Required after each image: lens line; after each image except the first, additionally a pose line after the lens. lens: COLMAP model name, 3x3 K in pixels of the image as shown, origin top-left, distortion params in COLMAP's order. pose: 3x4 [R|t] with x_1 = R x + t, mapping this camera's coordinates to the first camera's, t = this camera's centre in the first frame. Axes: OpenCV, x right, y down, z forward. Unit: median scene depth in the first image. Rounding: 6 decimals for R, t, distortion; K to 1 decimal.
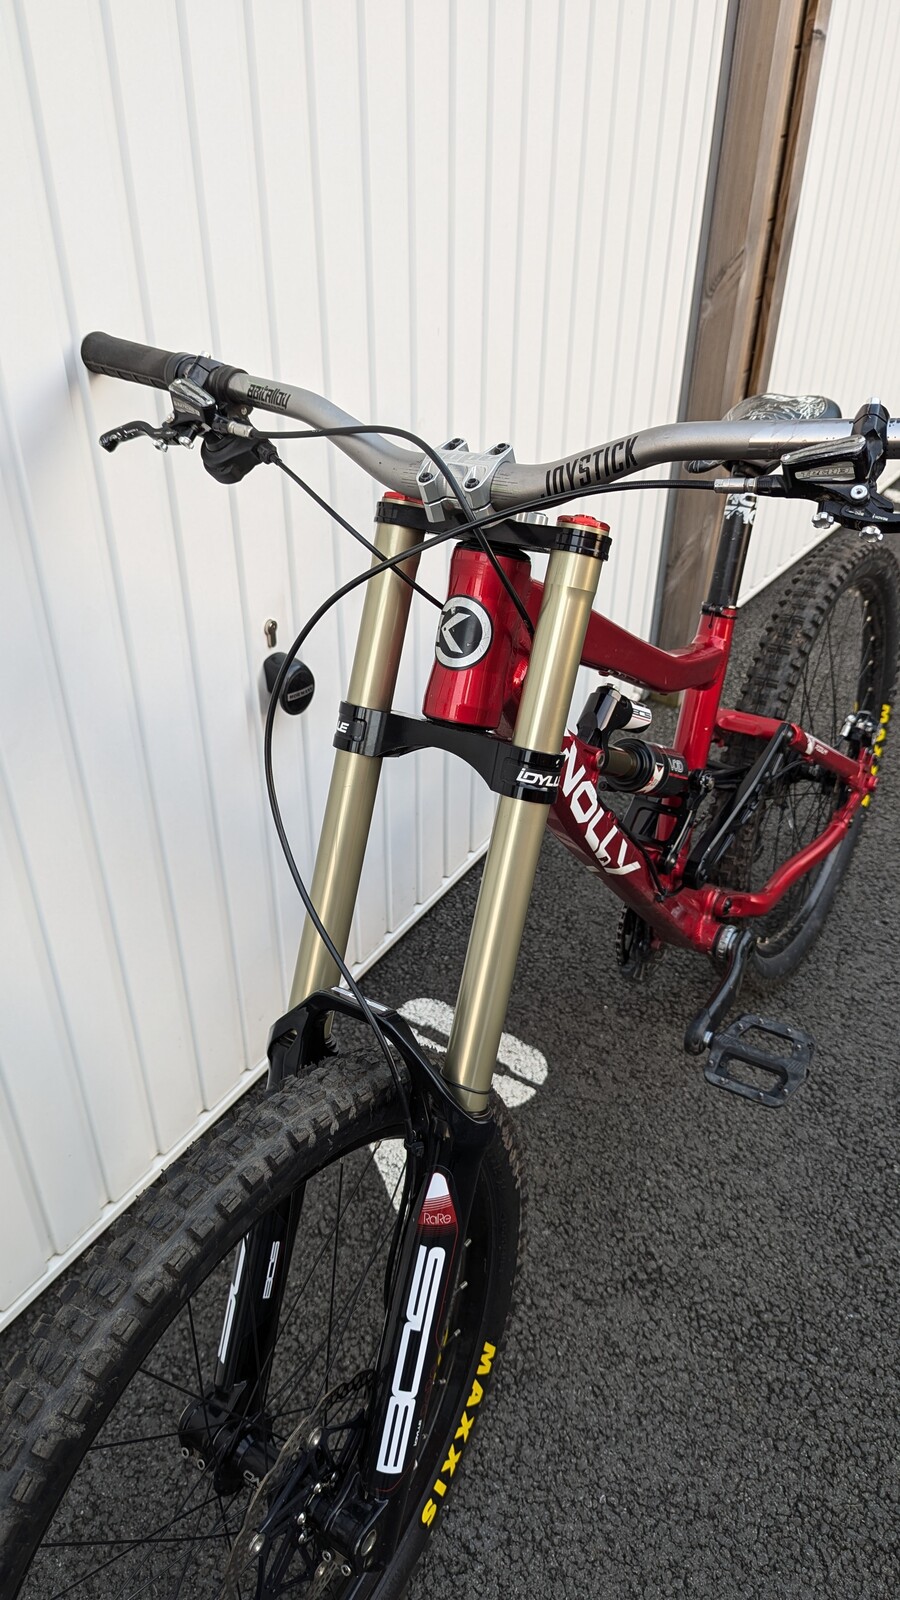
lens RADIAL K [[1153.5, 0, 453.6], [0, 1153.5, 805.1], [0, 0, 1]] dist [0.067675, -0.066041]
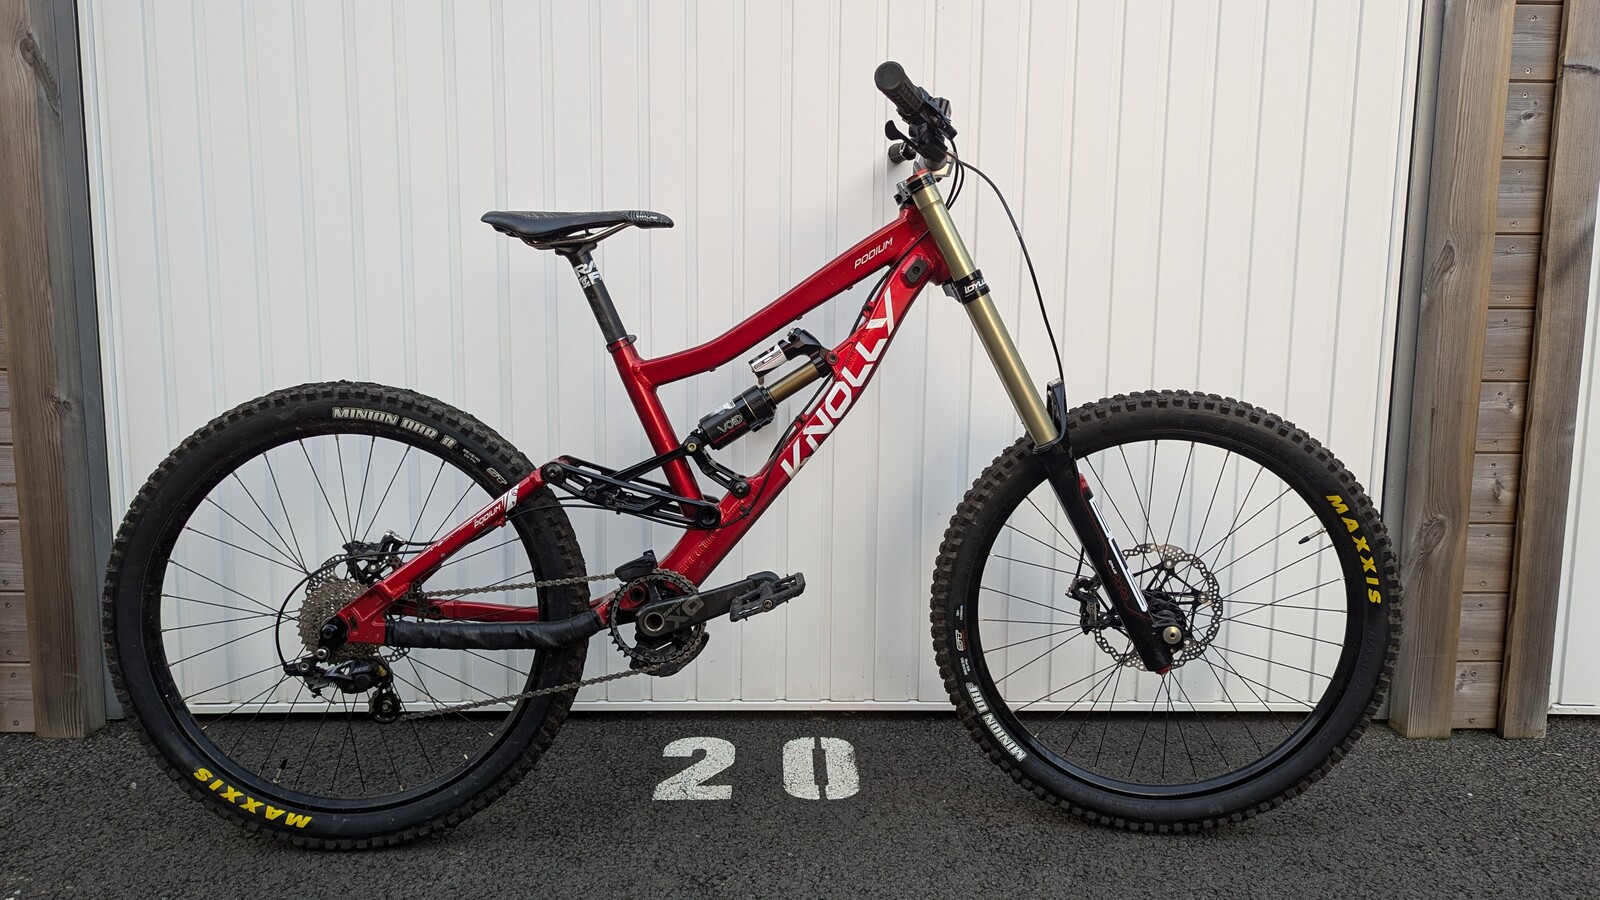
lens RADIAL K [[1131.1, 0, 795.5], [0, 1131.1, 447.8], [0, 0, 1]] dist [0.041263, -0.006051]
pose [[0.561823, 0.100809, -0.821093, 1.023242], [-0.478387, 0.849349, -0.223052, 0.230820], [0.674908, 0.518116, 0.525409, 0.231556]]
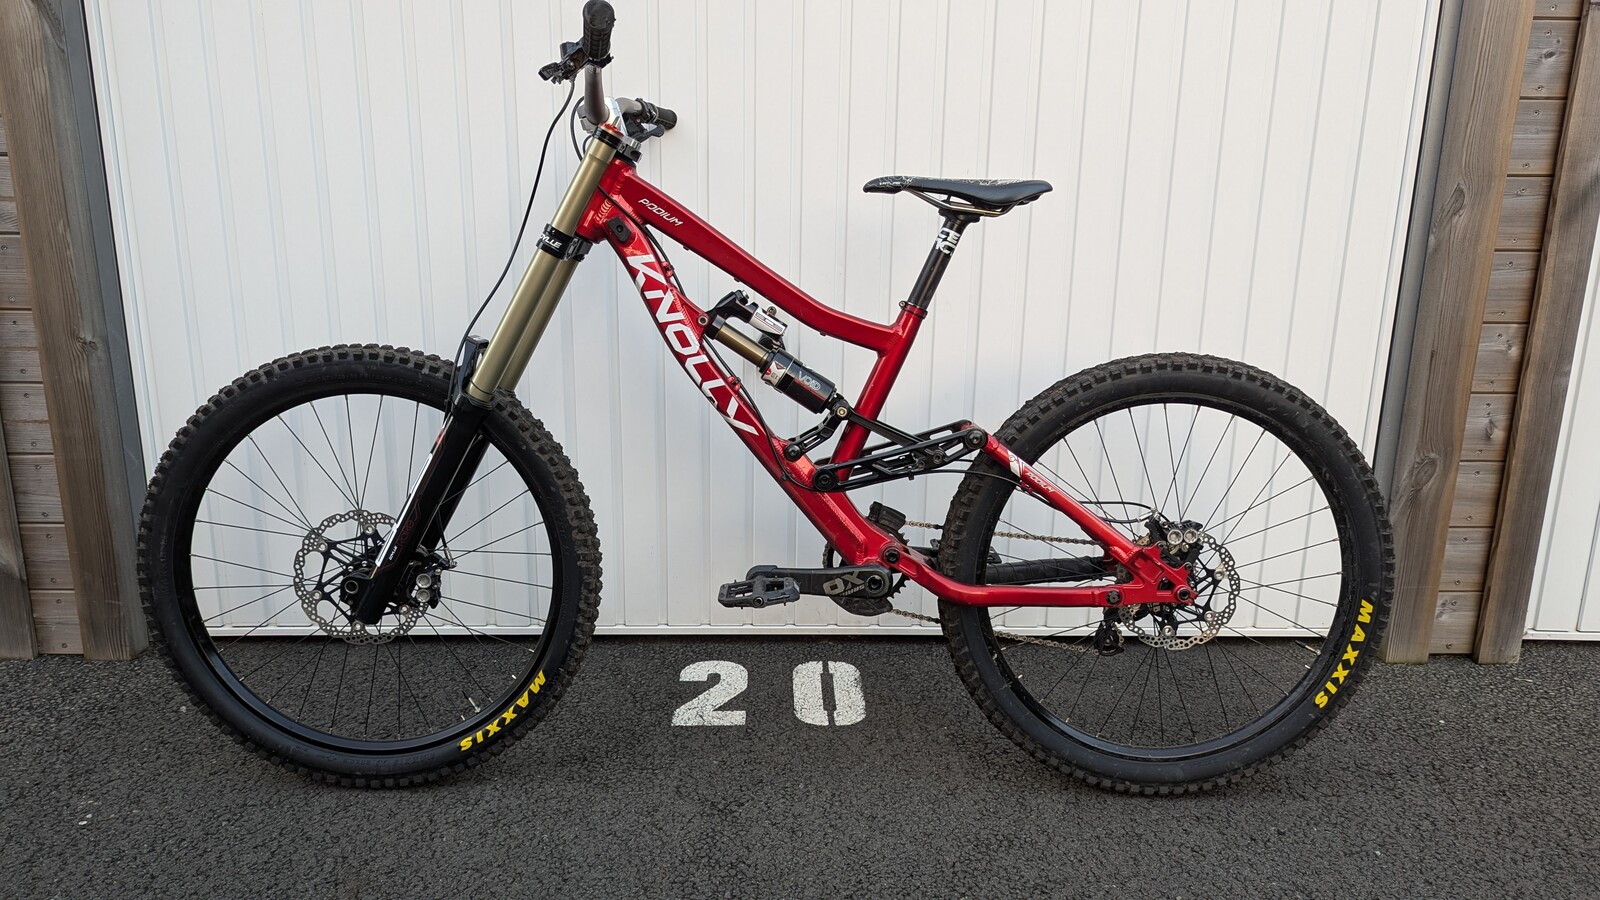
lens RADIAL K [[1130.4, 0, 791.0], [0, 1130.4, 451.9], [0, 0, 1]] dist [0.054632, -0.017164]
pose [[0.560158, 0.194105, -0.805324, 1.034474], [-0.480851, 0.867803, -0.125301, 0.179253], [0.674541, 0.457429, 0.579442, 0.162155]]
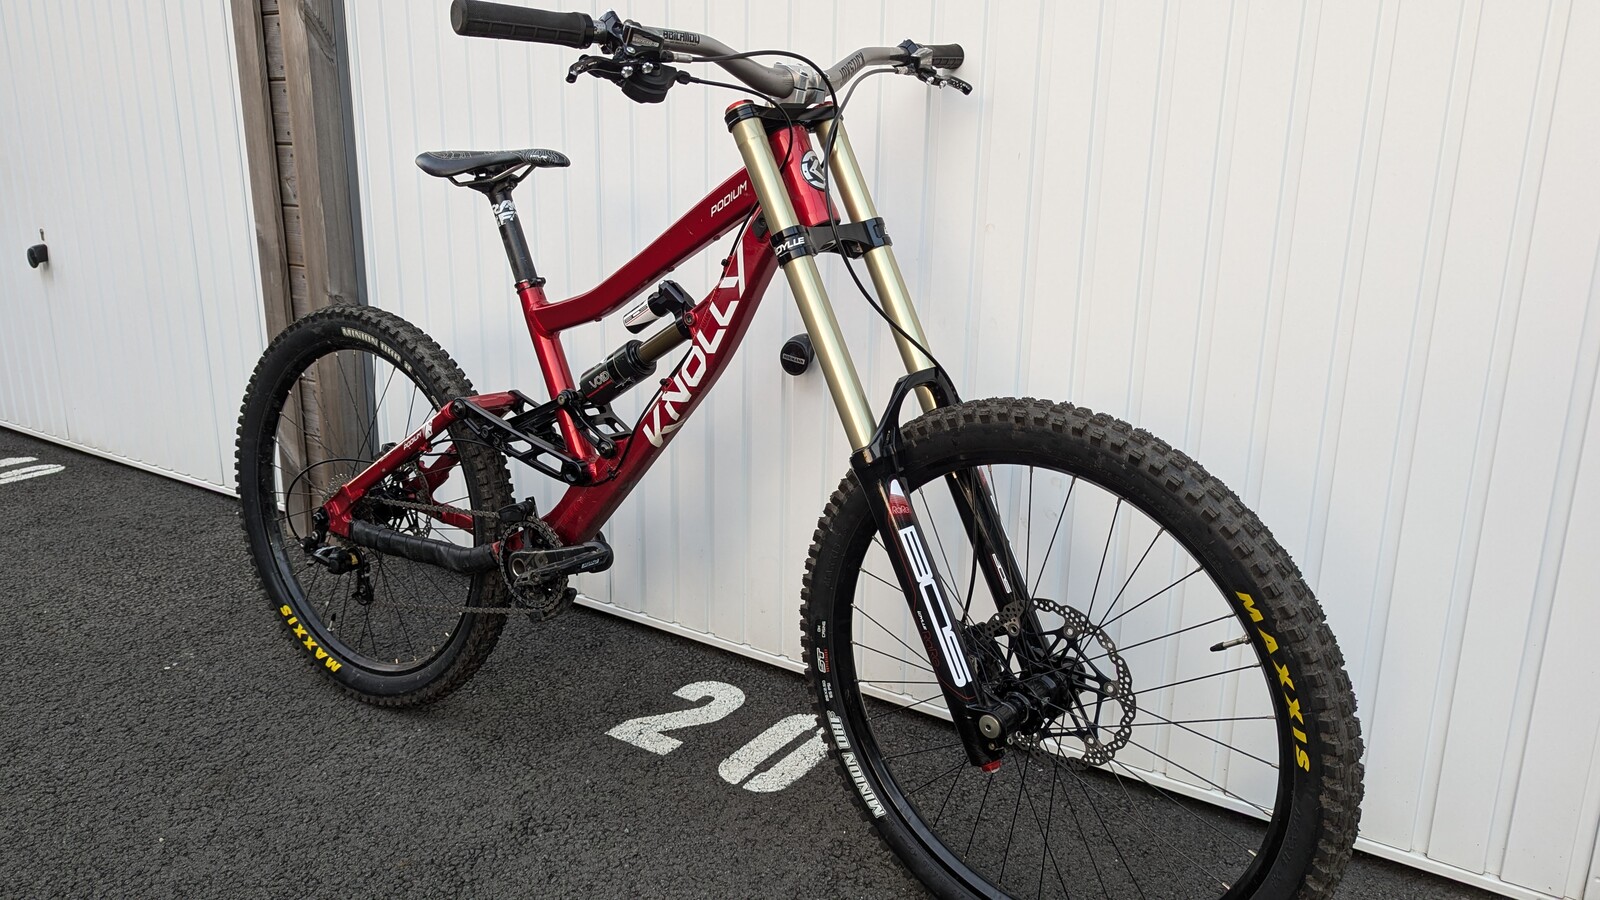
lens RADIAL K [[1131.1, 0, 795.5], [0, 1131.1, 447.8], [0, 0, 1]] dist [0.041263, -0.006051]
pose [[-0.032915, 0.235918, -0.971215, 1.099083], [-0.585952, 0.782668, 0.209976, -0.270326], [0.809677, 0.575997, 0.112475, 0.809632]]
